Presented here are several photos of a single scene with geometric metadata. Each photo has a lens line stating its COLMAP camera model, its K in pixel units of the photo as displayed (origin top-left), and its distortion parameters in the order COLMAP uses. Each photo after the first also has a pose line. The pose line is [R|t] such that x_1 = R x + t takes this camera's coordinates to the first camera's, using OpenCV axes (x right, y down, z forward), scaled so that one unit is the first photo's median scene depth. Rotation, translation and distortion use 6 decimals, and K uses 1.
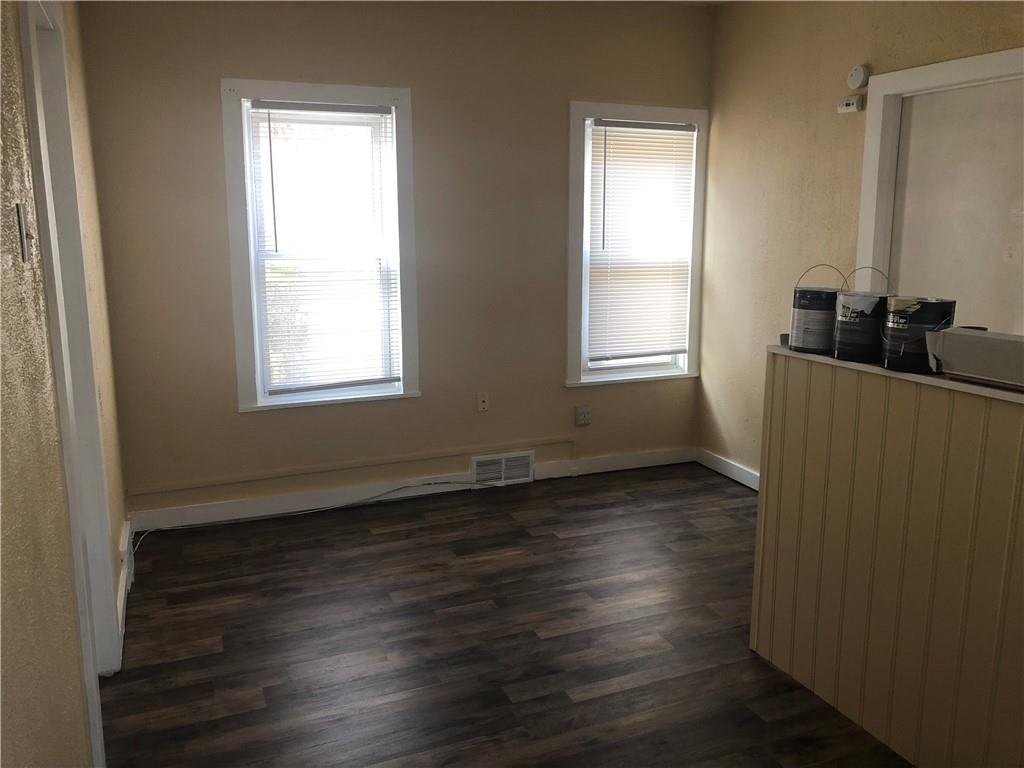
lens RADIAL K [[840.2, 0, 548.1], [0, 840.2, 381.2], [0, 0, 1]] dist [0.139218, -0.311730]
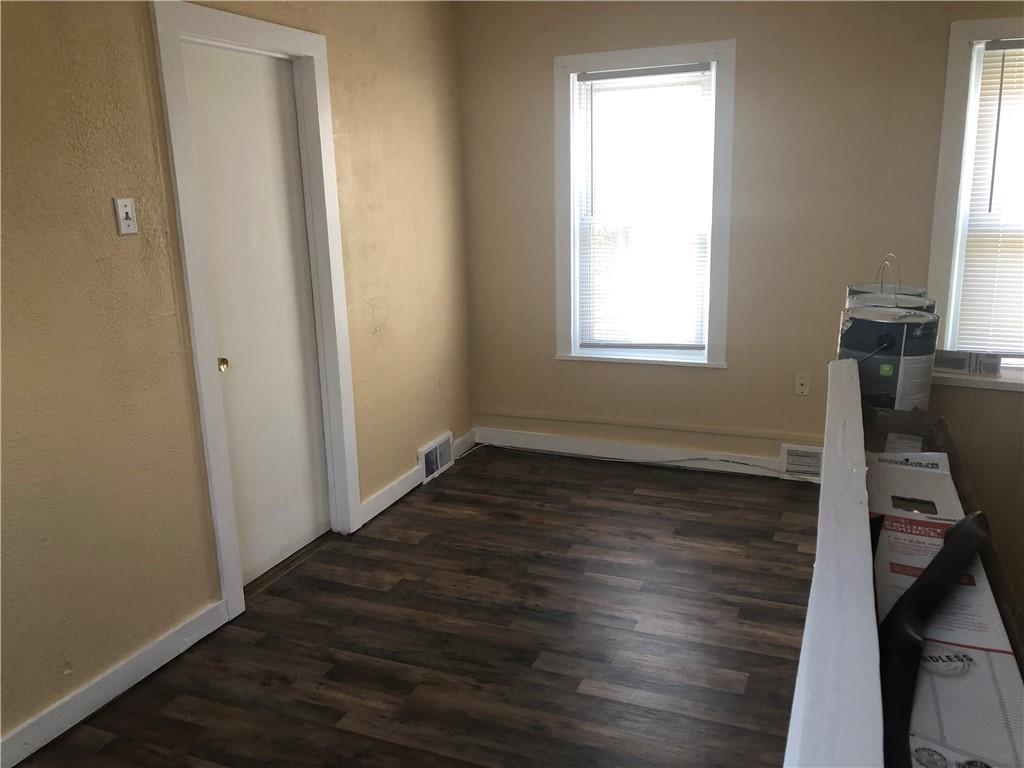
lens RADIAL K [[845.7, 0, 508.3], [0, 845.7, 378.7], [0, 0, 1]] dist [0.067753, -0.055136]
pose [[0.691672, 0.146129, -0.707274, 0.385925], [-0.115355, 0.989097, 0.091546, -0.032158], [0.712940, 0.018268, 0.700987, 0.168375]]
